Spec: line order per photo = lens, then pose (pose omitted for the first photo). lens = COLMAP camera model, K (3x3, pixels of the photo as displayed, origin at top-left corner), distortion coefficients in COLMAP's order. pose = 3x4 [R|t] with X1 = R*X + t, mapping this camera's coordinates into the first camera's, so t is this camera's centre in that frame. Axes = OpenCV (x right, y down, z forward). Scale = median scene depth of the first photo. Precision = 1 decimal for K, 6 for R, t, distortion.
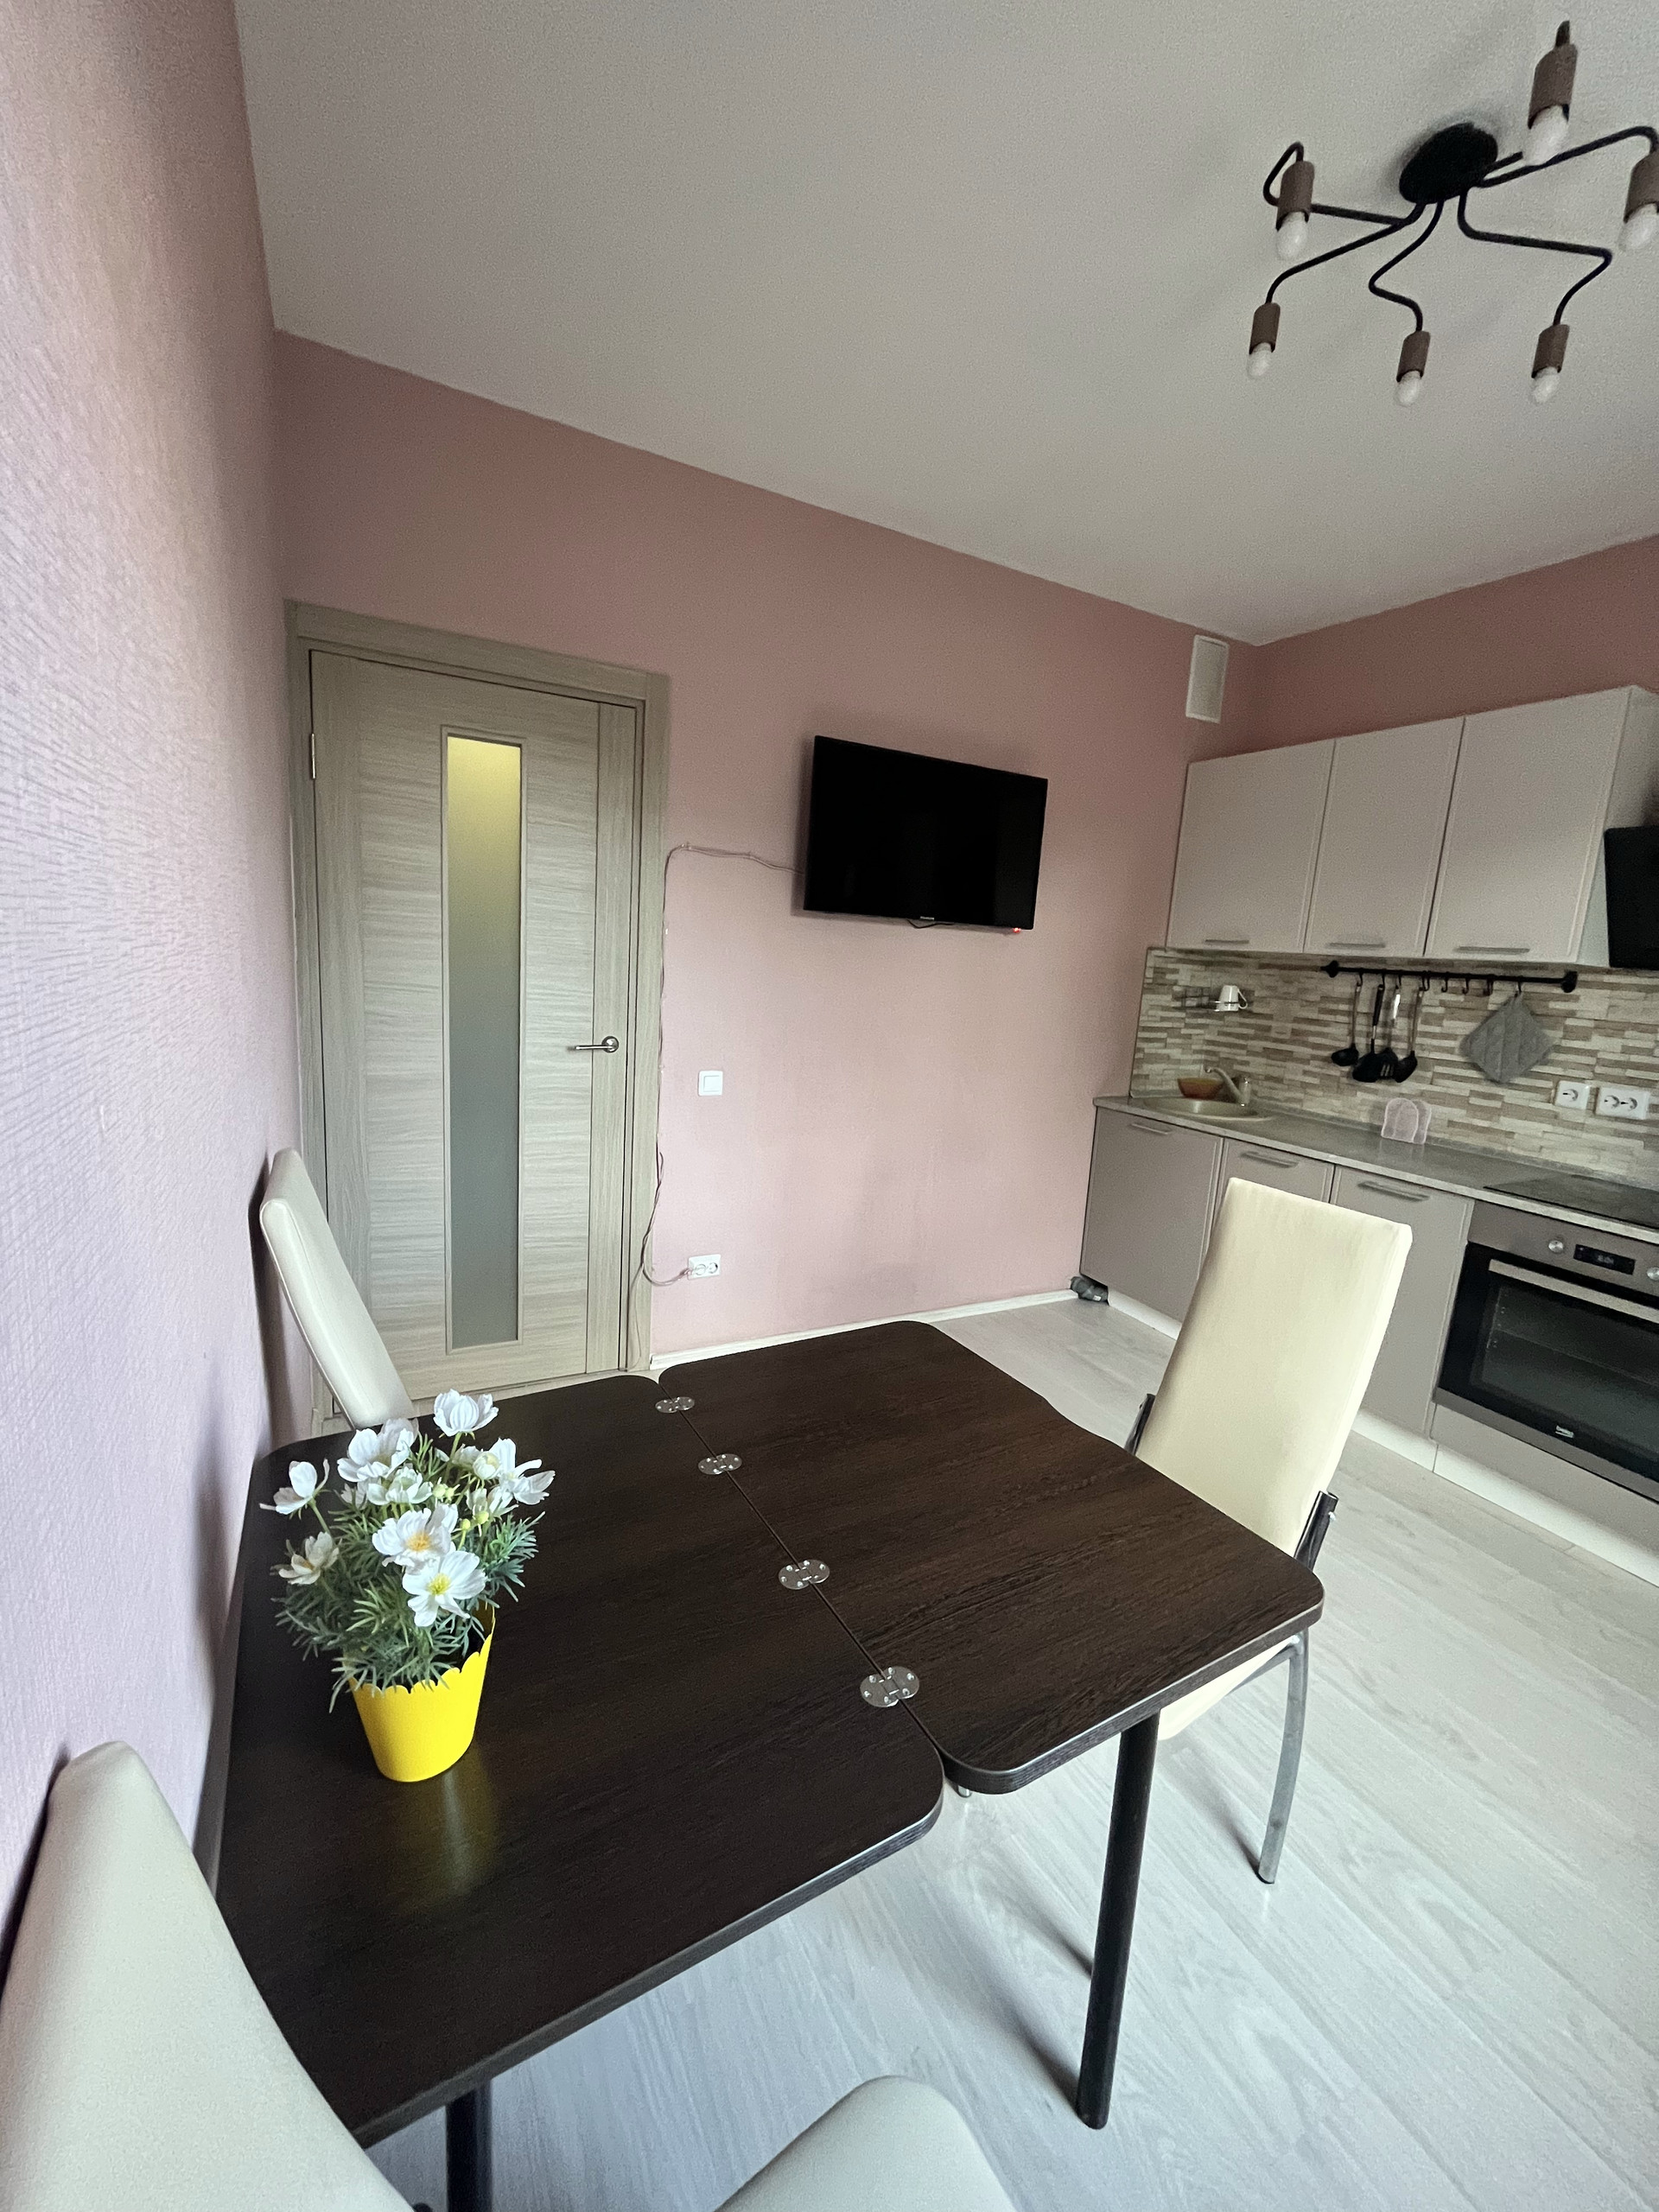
lens RADIAL K [[882.7, 0, 829.5], [0, 882.7, 1106.0], [0, 0, 1]] dist [0.000534, 0.000073]
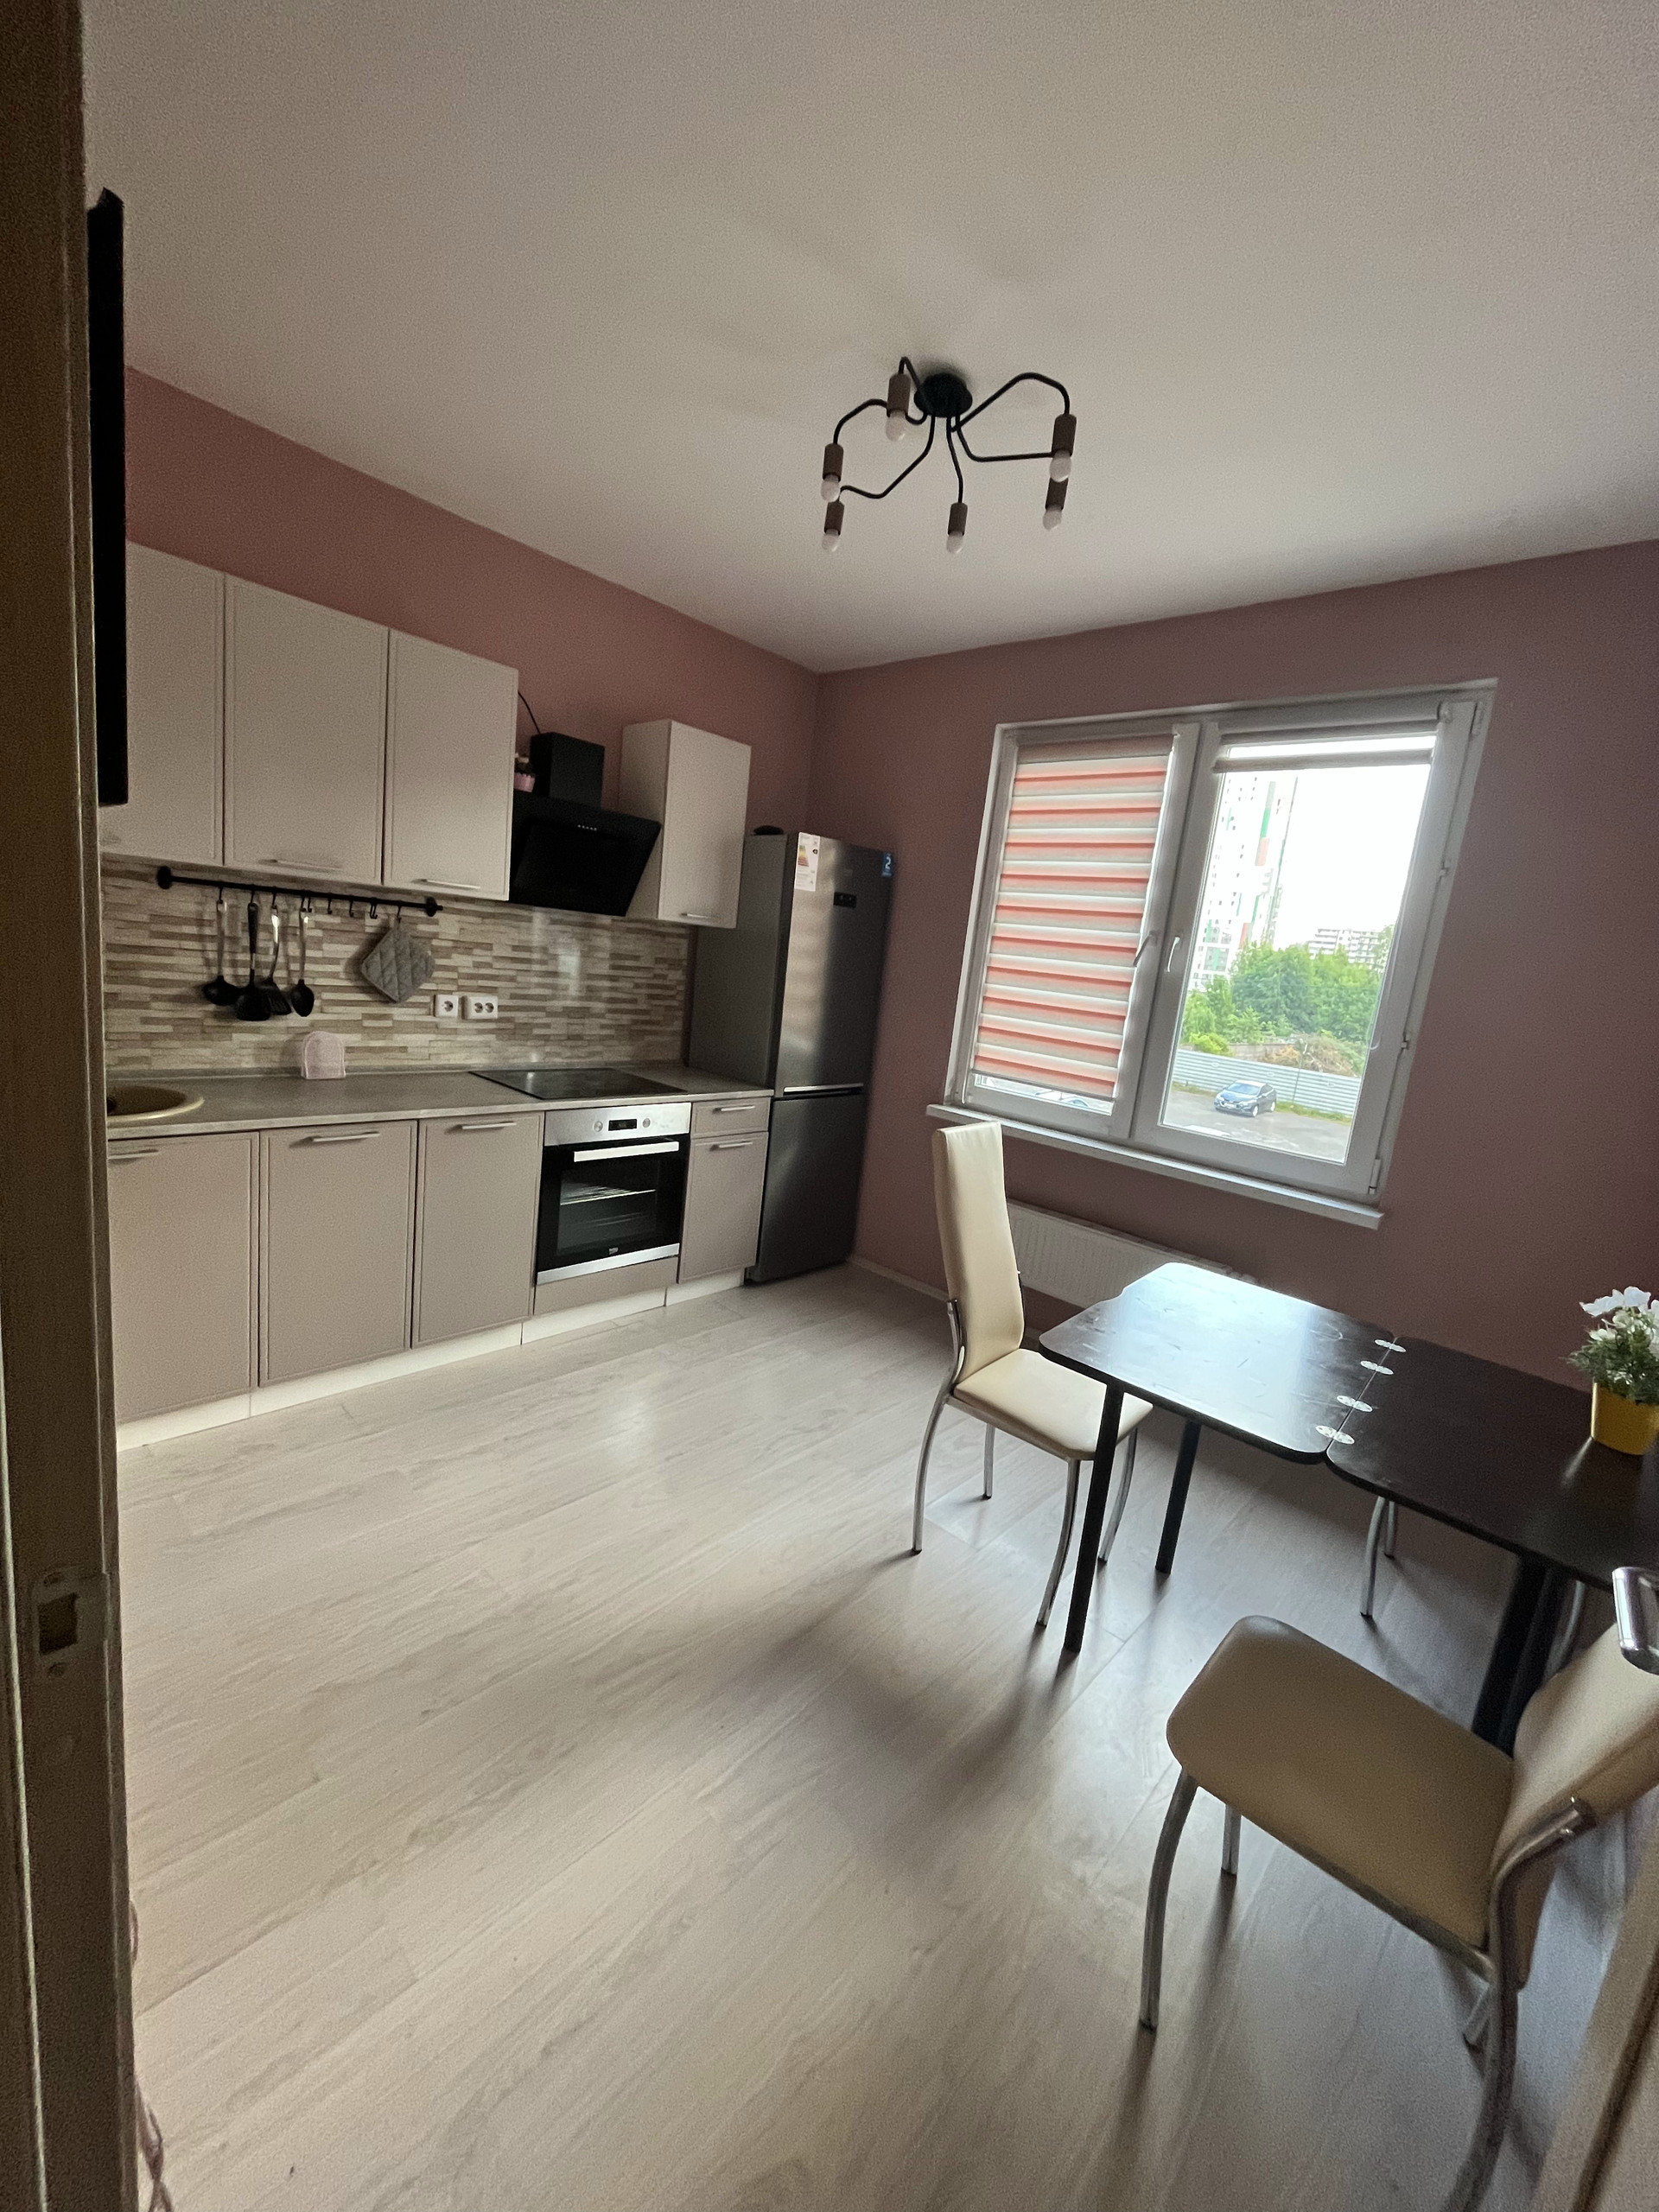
lens RADIAL K [[882.7, 0, 829.5], [0, 882.7, 1106.0], [0, 0, 1]] dist [0.000534, 0.000073]
pose [[-0.306131, -0.245931, 0.919675, -0.387103], [0.055820, 0.959757, 0.275230, -0.165869], [-0.950351, 0.135592, -0.280084, 0.805214]]
